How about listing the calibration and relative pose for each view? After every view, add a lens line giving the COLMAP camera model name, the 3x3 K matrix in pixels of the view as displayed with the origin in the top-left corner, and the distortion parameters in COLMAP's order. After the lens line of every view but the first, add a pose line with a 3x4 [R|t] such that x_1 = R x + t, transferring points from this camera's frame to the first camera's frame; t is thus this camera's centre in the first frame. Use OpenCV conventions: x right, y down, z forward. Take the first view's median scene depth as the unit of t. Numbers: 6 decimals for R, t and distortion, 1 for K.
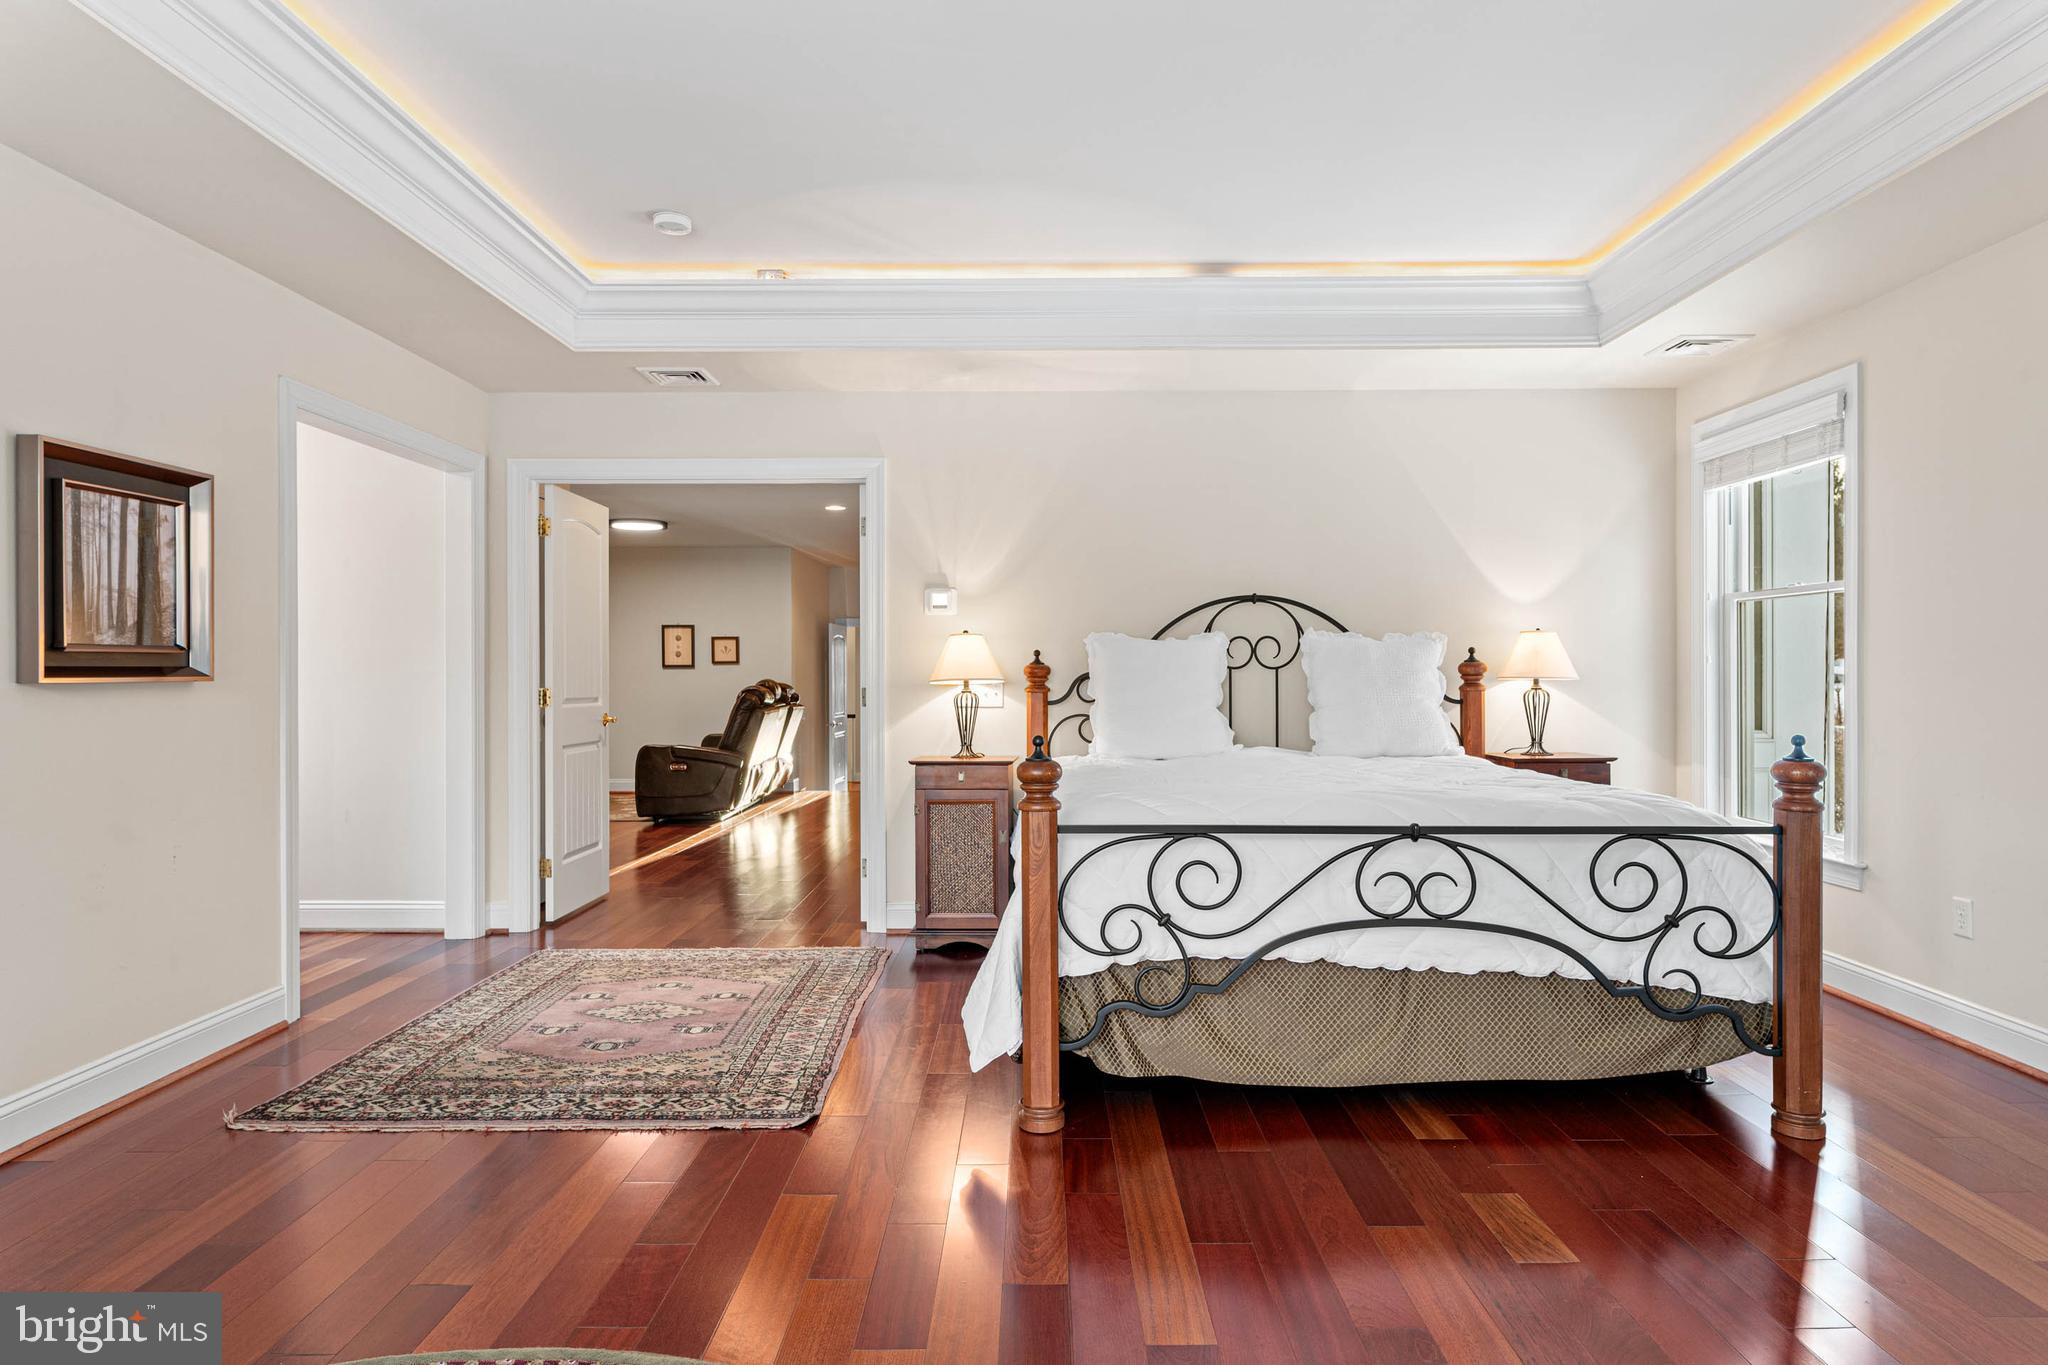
lens RADIAL K [[1194.7, 0, 1015.5], [0, 1194.7, 676.0], [0, 0, 1]] dist [0.003236, -0.002444]
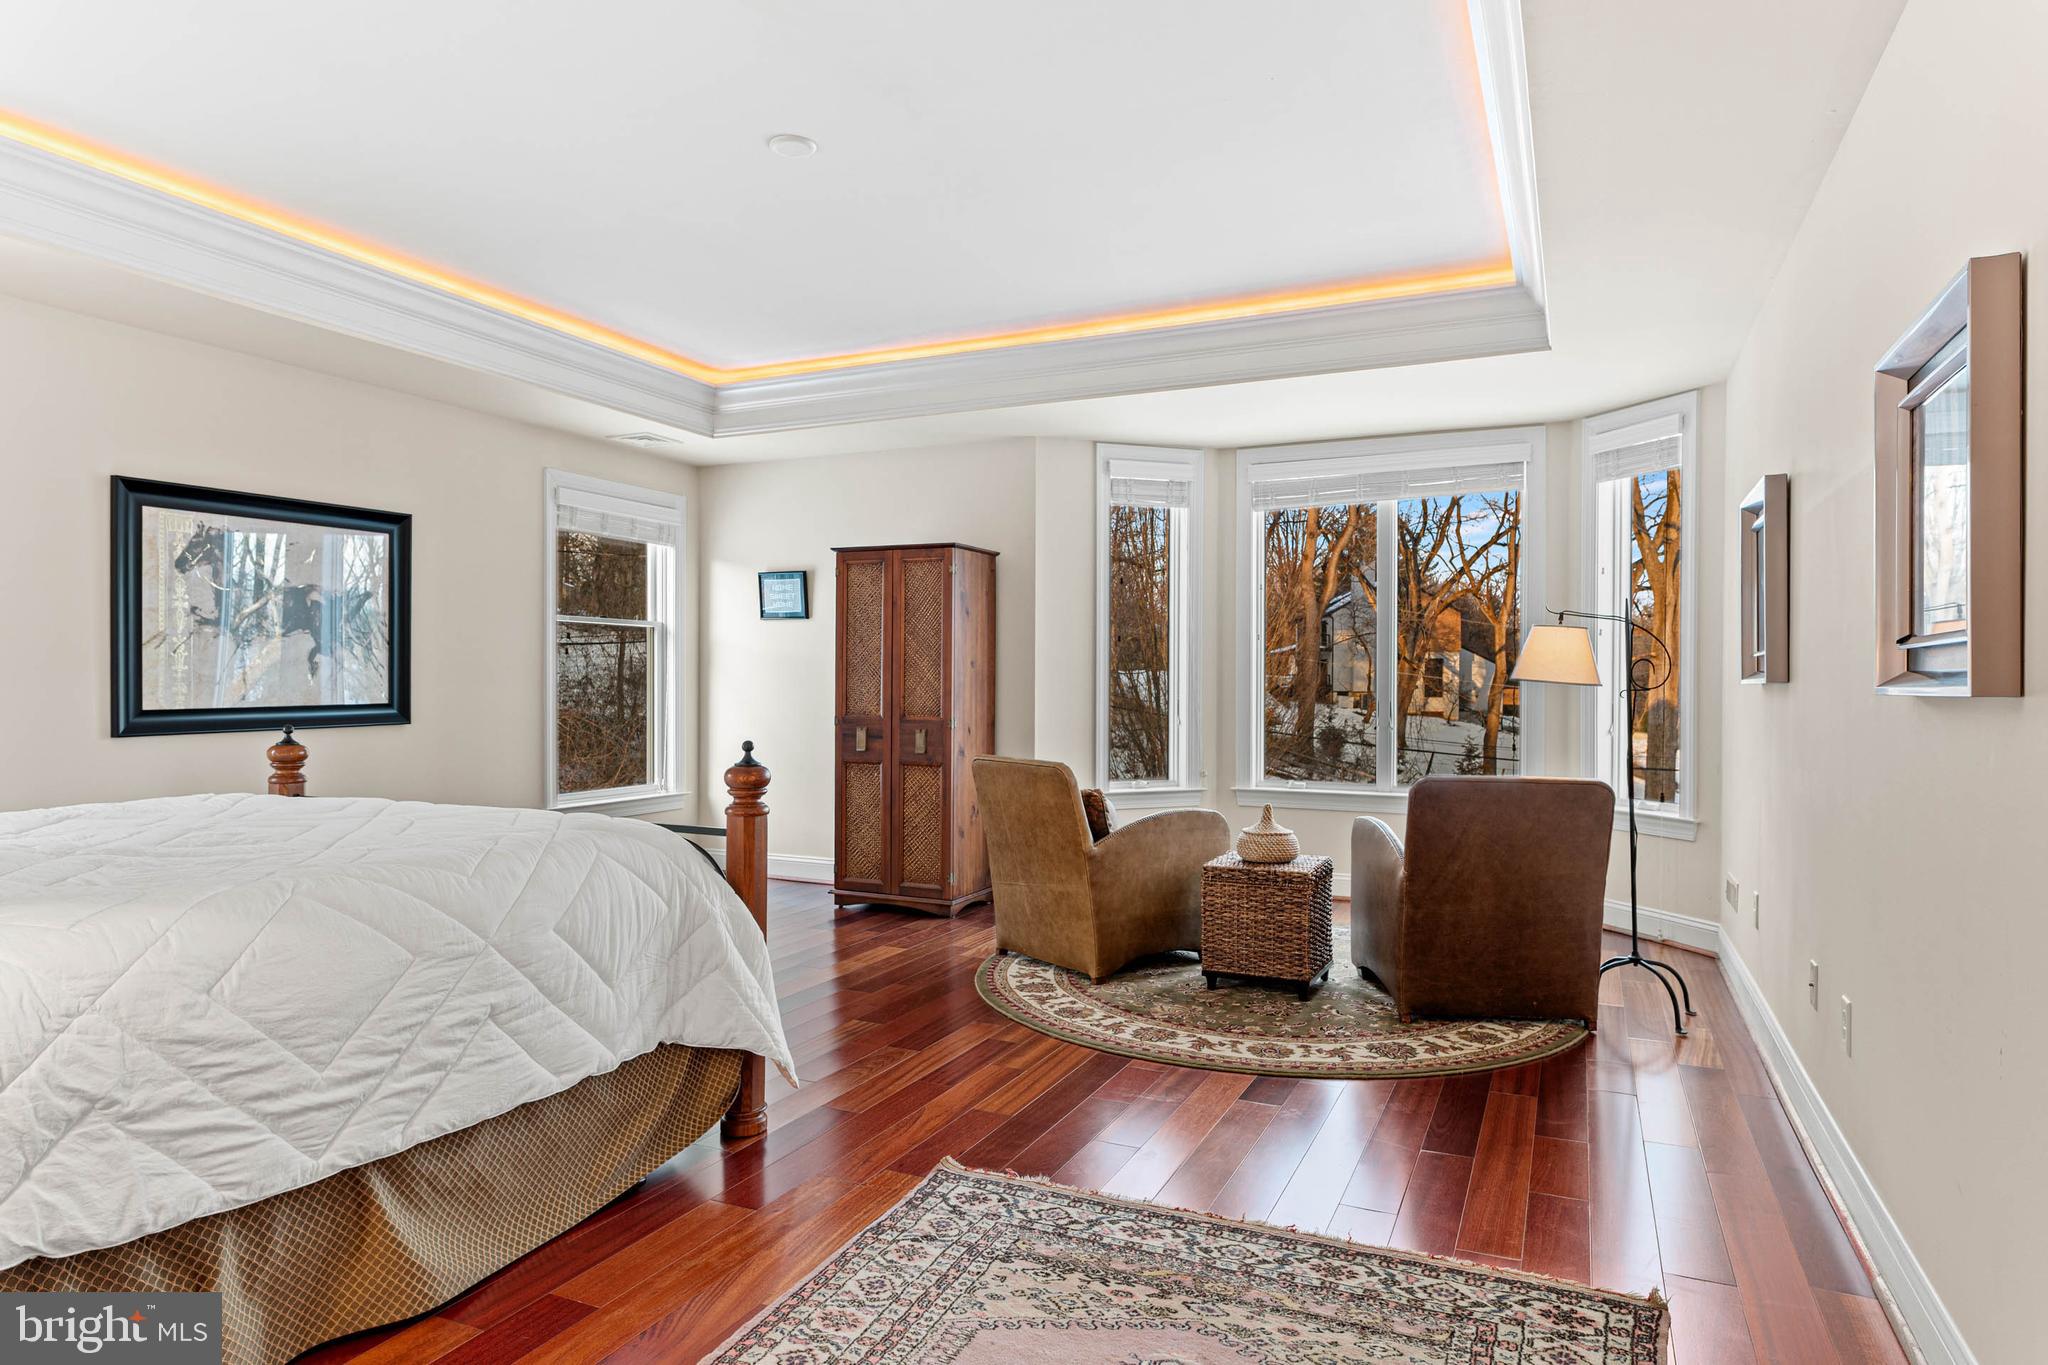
lens RADIAL K [[1194.7, 0, 1019.3], [0, 1194.7, 667.7], [0, 0, 1]] dist [0.003236, -0.002444]
pose [[-0.913670, -0.000186, 0.406456, -0.443656], [0.006892, 0.999849, 0.015949, -0.018387], [-0.406397, 0.017374, -0.913531, 1.342759]]
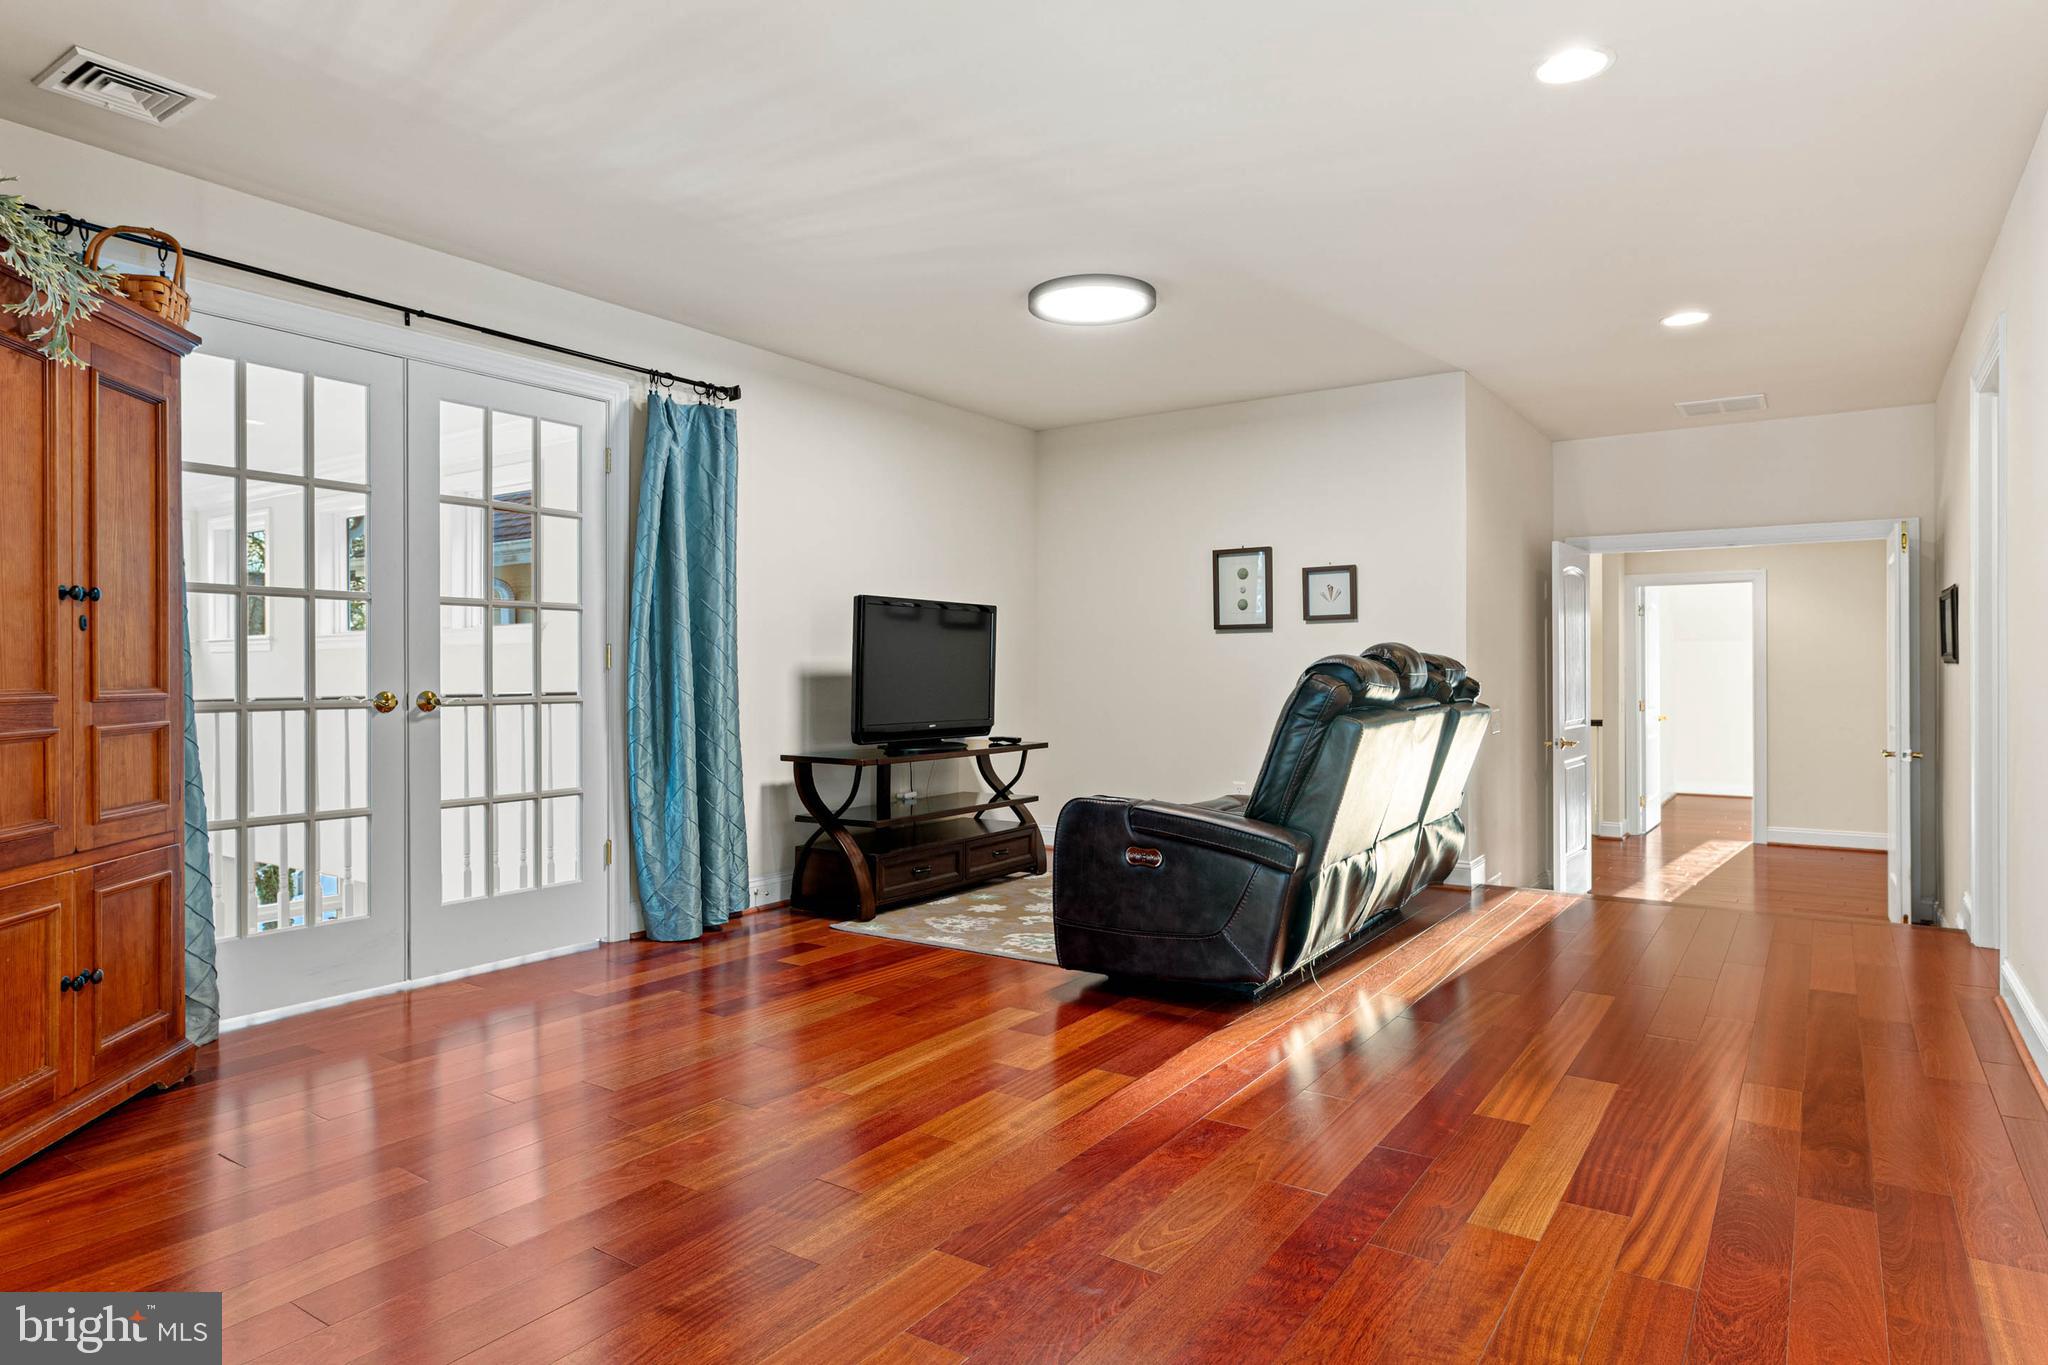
lens RADIAL K [[1194.7, 0, 1033.8], [0, 1194.7, 670.2], [0, 0, 1]] dist [0.003236, -0.002444]
pose [[0.842069, 0.002093, -0.539366, -0.093280], [-0.002113, 0.999998, 0.000582, 0.012932], [0.539366, 0.000650, 0.842071, 0.622380]]
